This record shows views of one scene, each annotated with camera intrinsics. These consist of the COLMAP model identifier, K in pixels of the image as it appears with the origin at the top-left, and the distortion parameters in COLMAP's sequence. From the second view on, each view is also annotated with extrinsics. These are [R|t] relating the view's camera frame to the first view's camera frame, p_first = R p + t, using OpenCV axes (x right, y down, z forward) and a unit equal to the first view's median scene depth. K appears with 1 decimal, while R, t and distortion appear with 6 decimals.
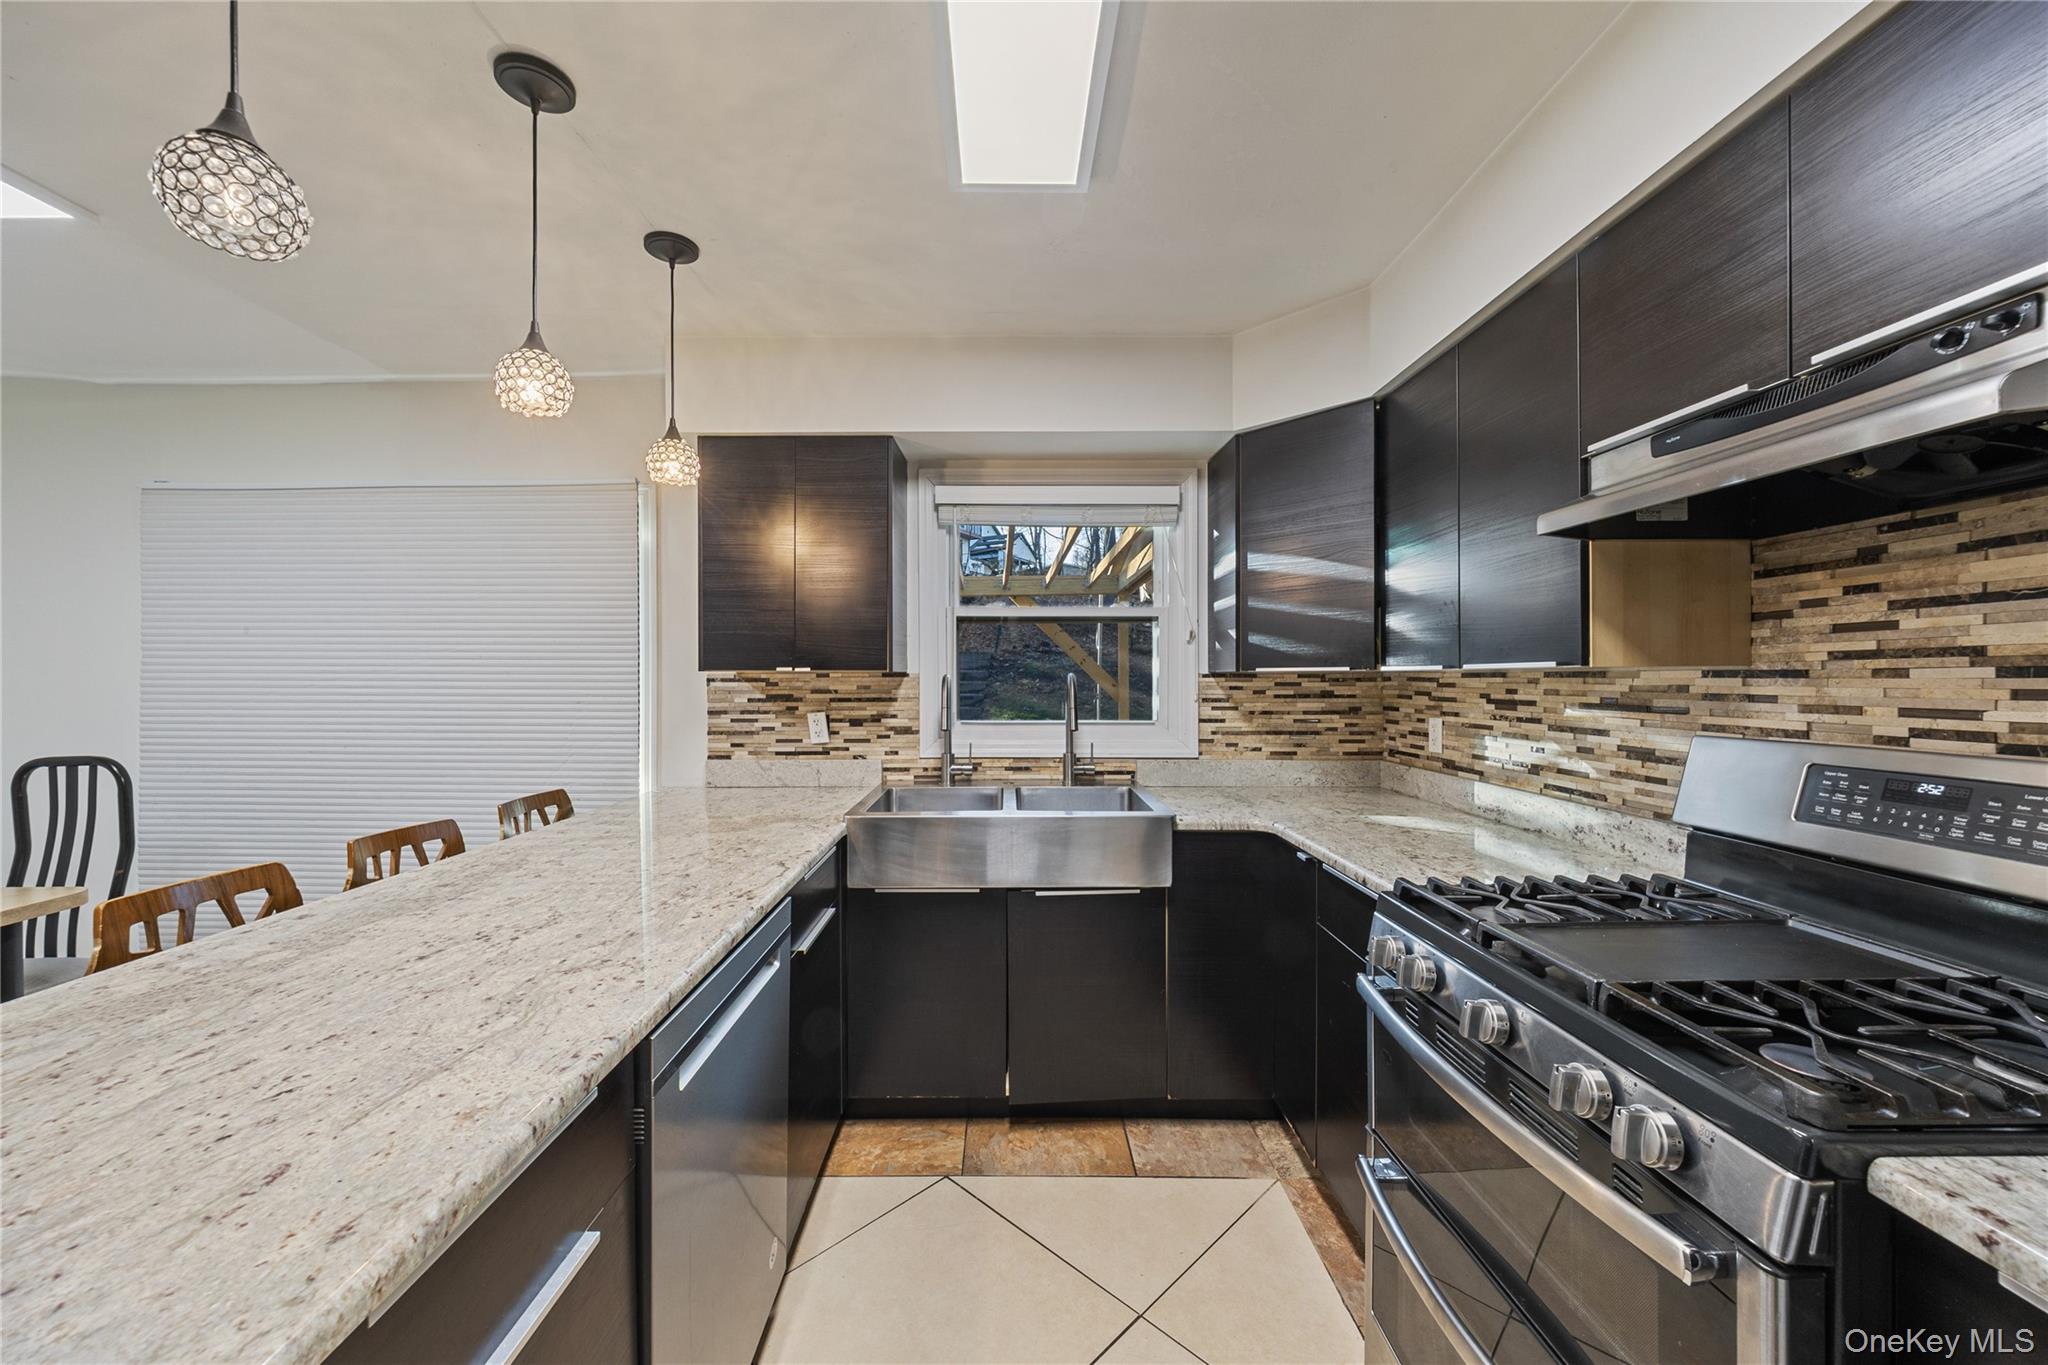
lens RADIAL K [[759.4, 0, 1024.3], [0, 759.4, 679.7], [0, 0, 1]] dist [-0.001722, -0.001275]
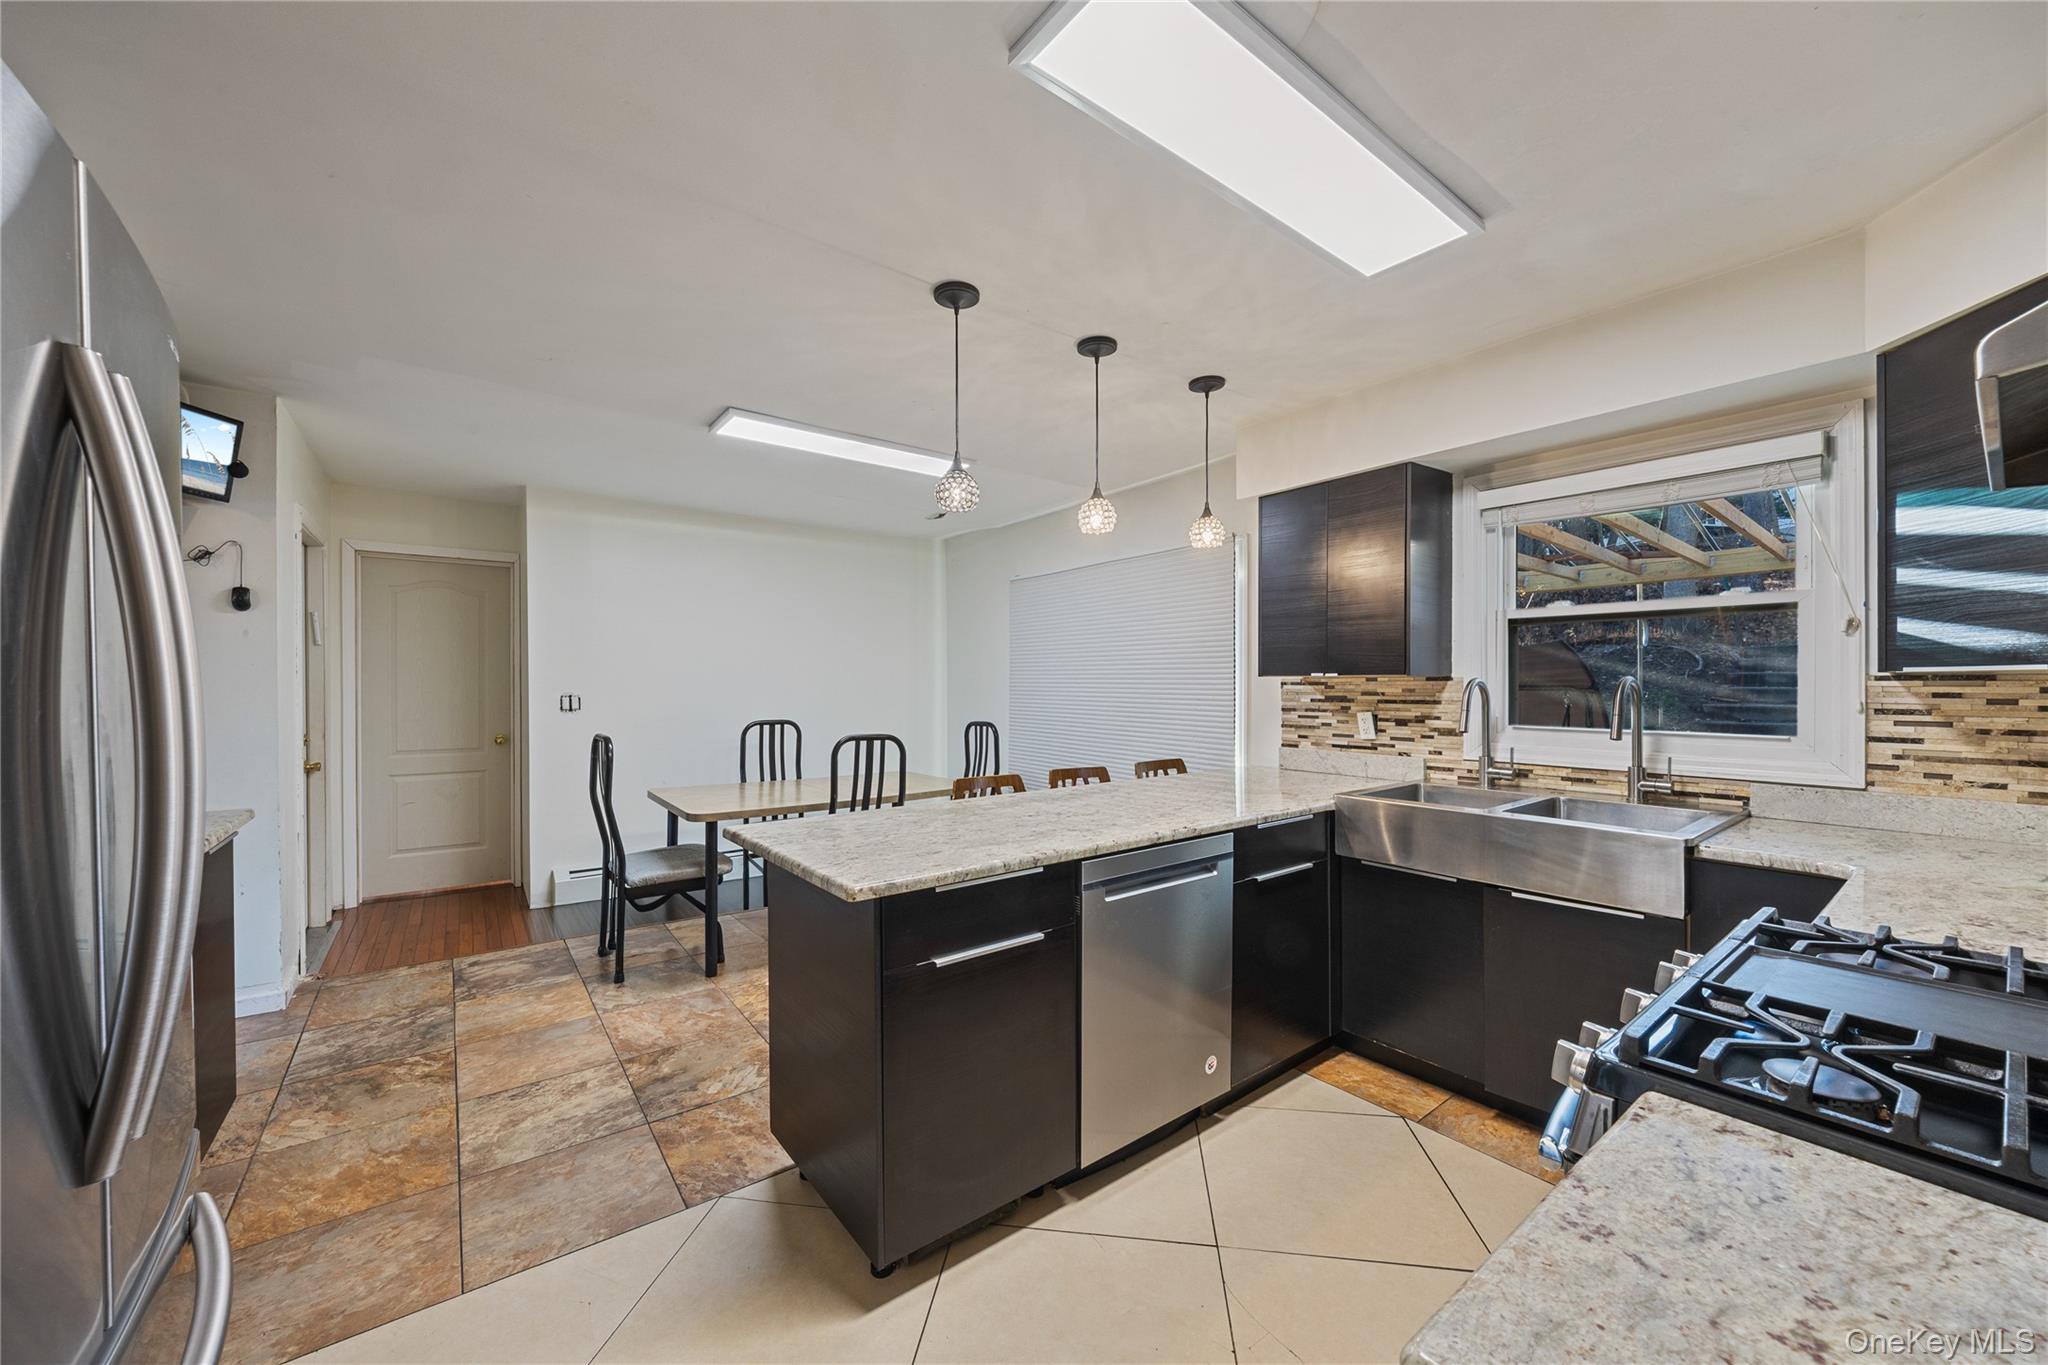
lens RADIAL K [[759.4, 0, 1008.9], [0, 759.4, 685.2], [0, 0, 1]] dist [-0.001722, -0.001275]
pose [[0.594989, 0.002507, -0.803730, 0.324863], [-0.000439, 0.999996, 0.002795, -0.000231], [0.803734, -0.001310, 0.594987, -0.111480]]
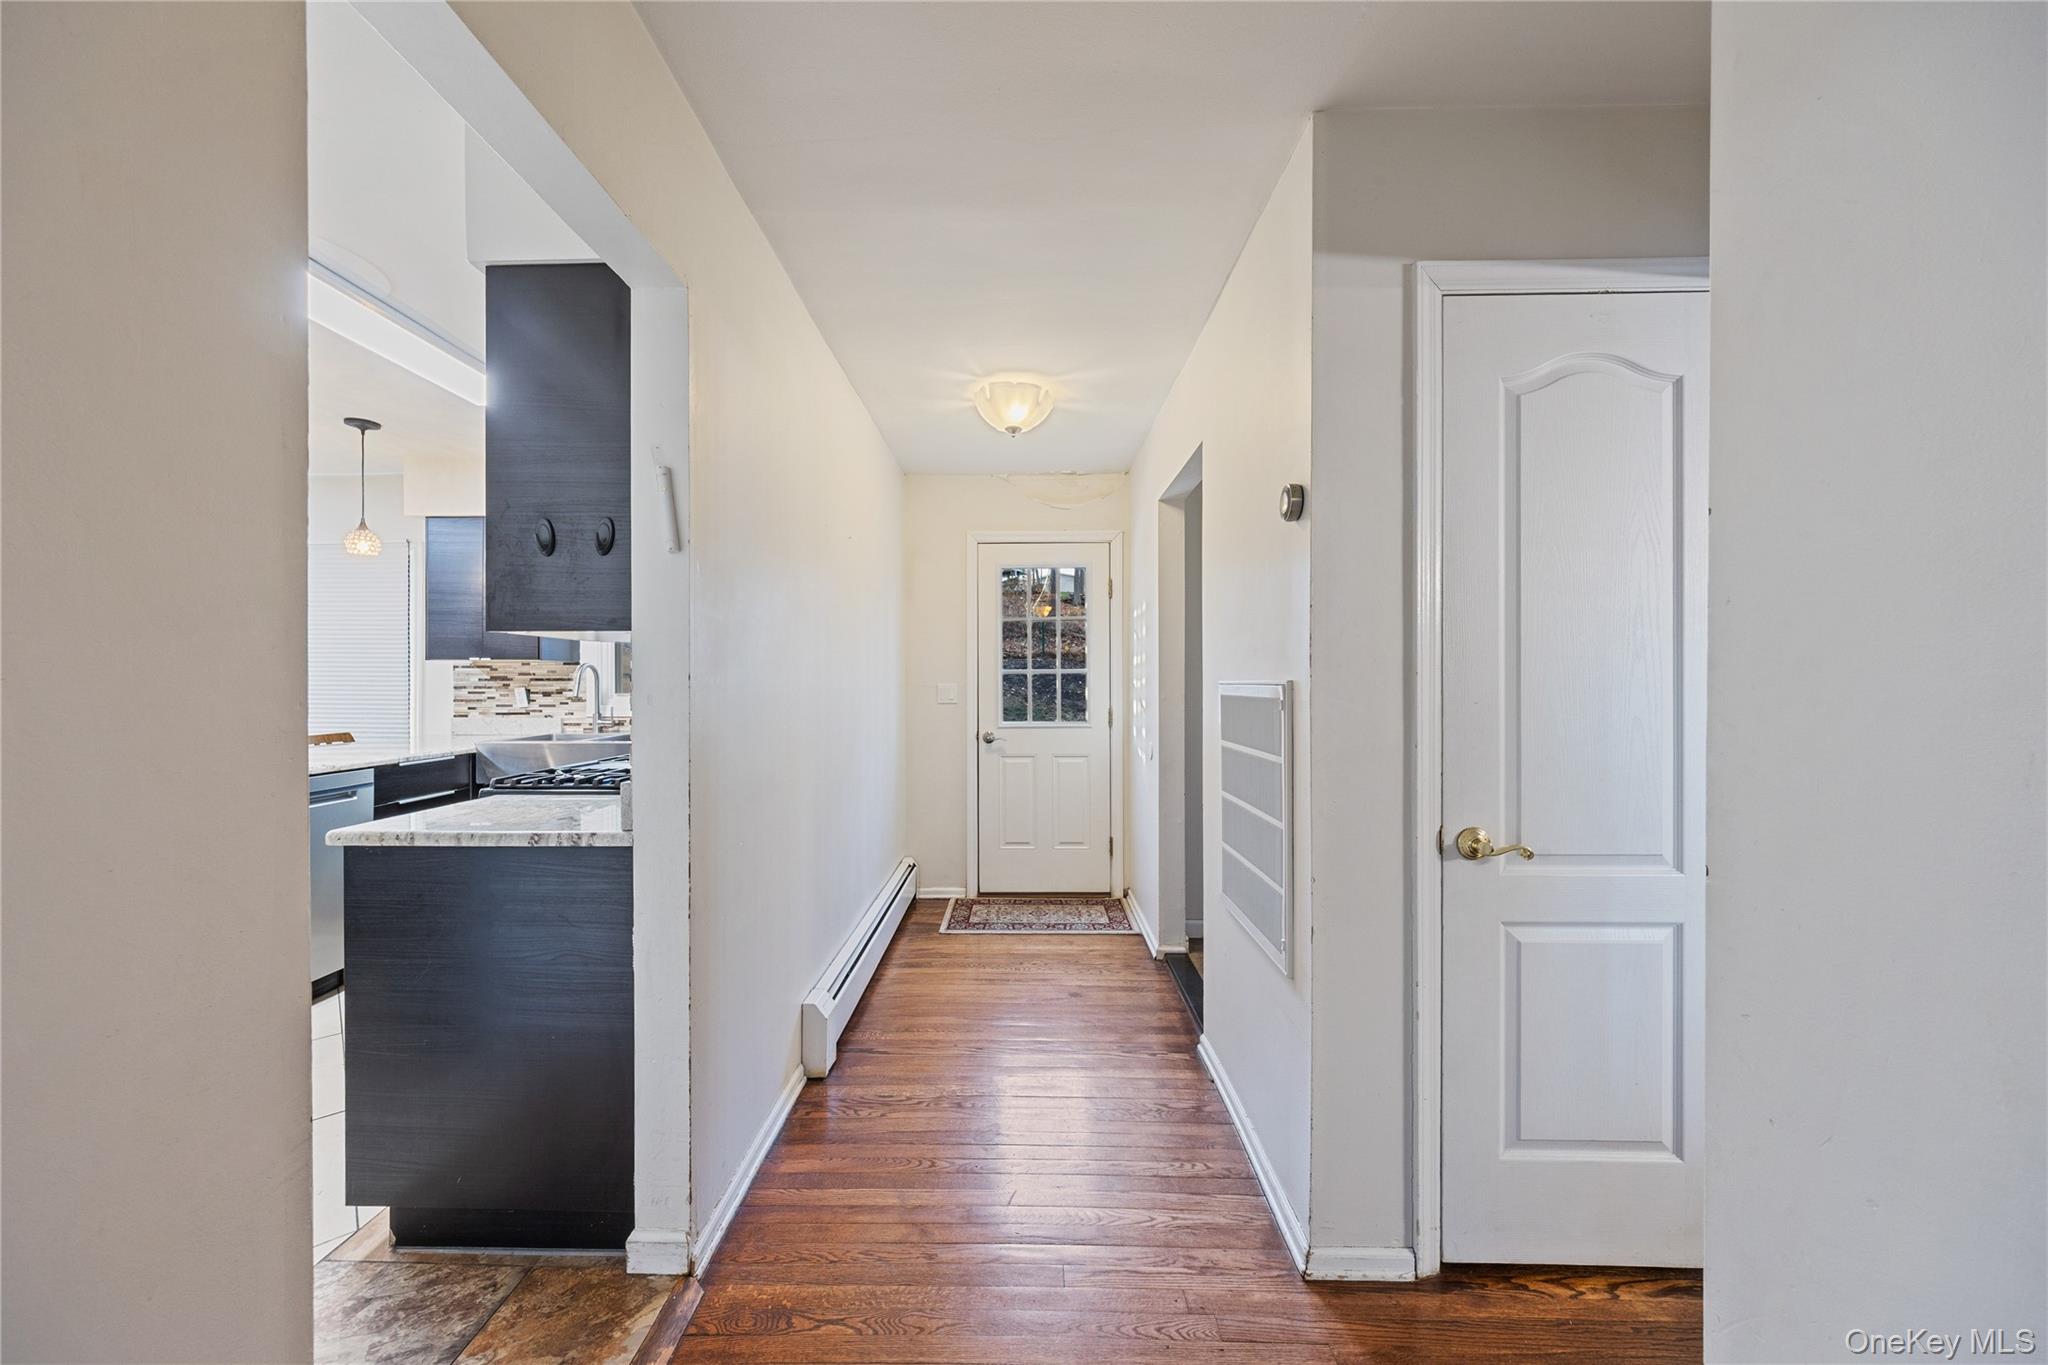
lens RADIAL K [[730.2, 0, 1013.5], [0, 730.2, 682.0], [0, 0, 1]] dist [-0.001287, 0.000350]
pose [[0.999671, 0.000853, -0.025651, 0.782829], [-0.001040, 0.999973, -0.007252, 0.041473], [0.025645, 0.007276, 0.999645, -0.483302]]
